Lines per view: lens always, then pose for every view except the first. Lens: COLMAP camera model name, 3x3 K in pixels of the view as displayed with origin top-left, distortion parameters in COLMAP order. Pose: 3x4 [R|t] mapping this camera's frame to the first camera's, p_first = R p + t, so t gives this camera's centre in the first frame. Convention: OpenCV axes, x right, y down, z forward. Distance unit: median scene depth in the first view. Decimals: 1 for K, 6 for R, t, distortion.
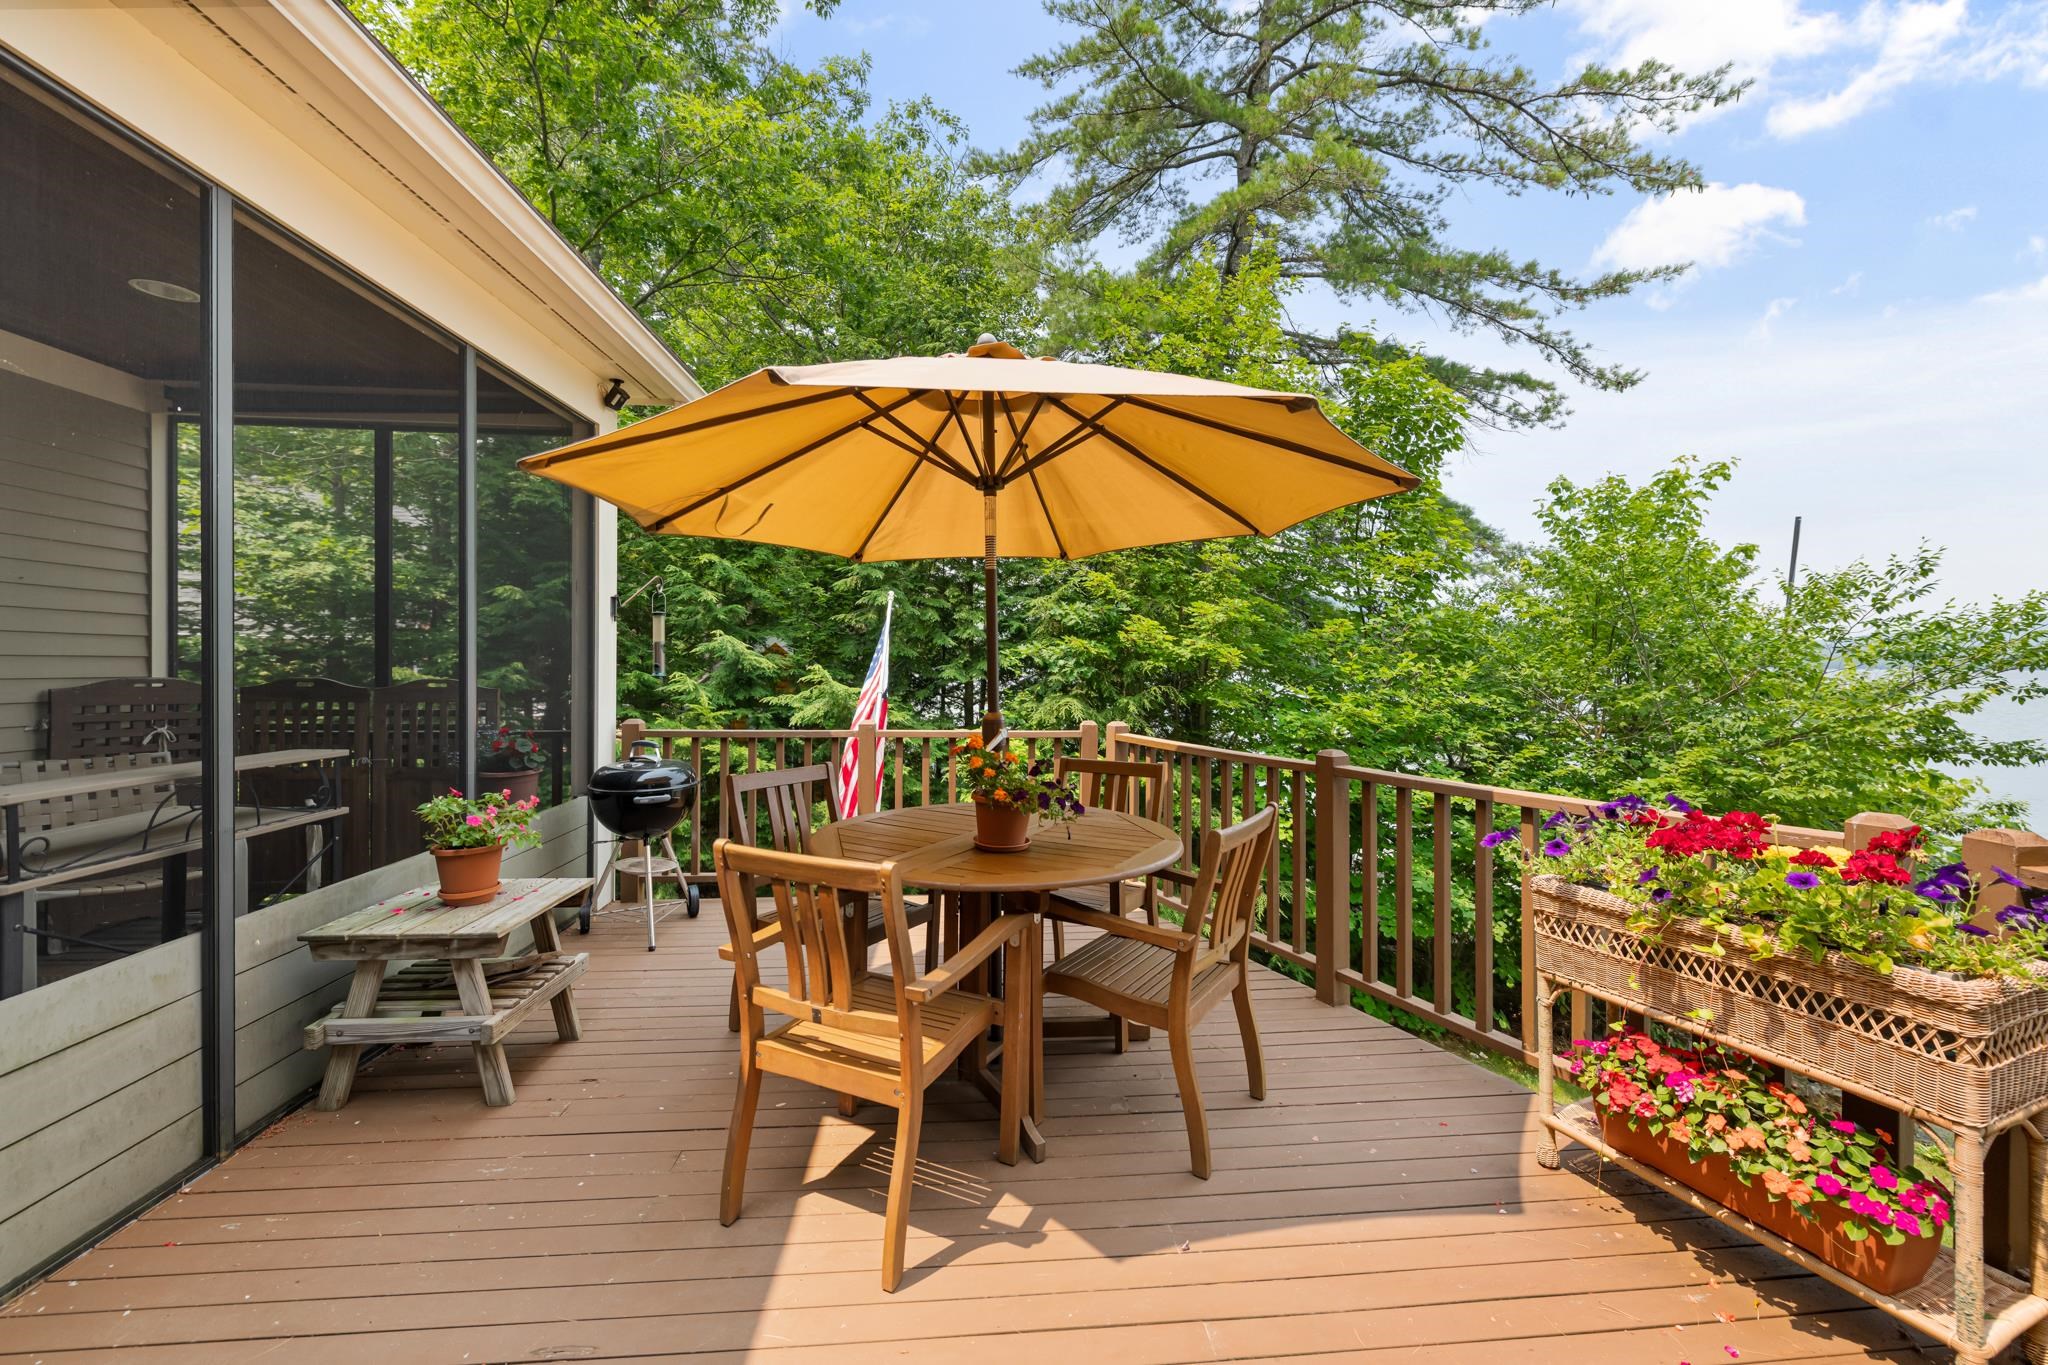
lens RADIAL K [[822.4, 0, 1025.7], [0, 822.4, 682.1], [0, 0, 1]] dist [0.004715, 0.000457]
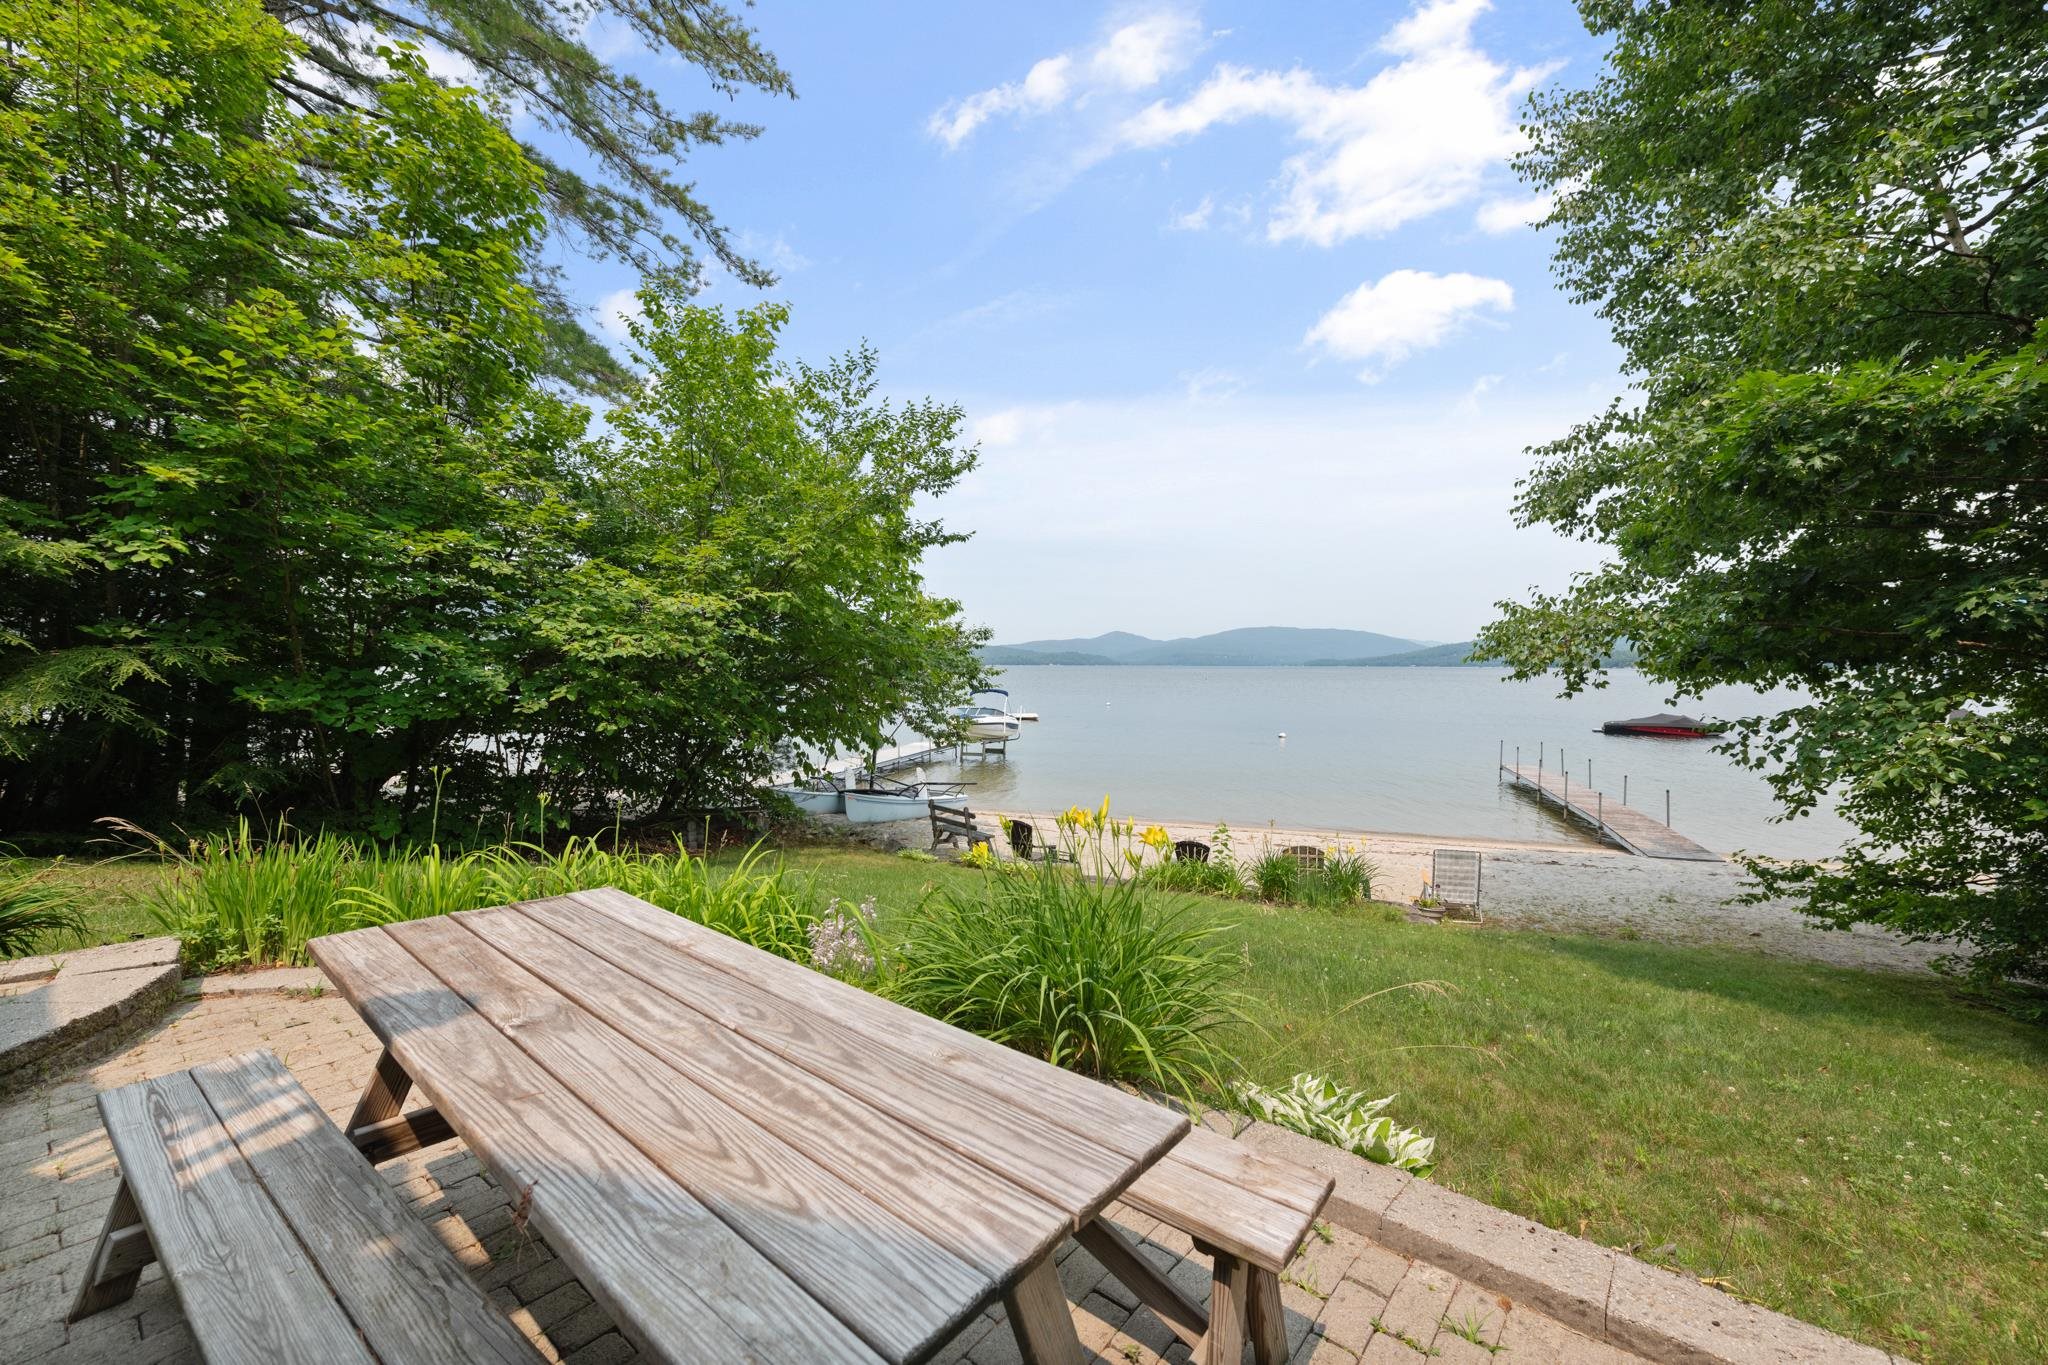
lens RADIAL K [[822.4, 0, 1025.5], [0, 822.4, 669.9], [0, 0, 1]] dist [0.004715, 0.000457]
pose [[0.713132, -0.007985, 0.700984, 0.272013], [0.020257, 0.999752, -0.009219, 0.187457], [-0.700737, 0.020774, 0.713118, 0.026659]]
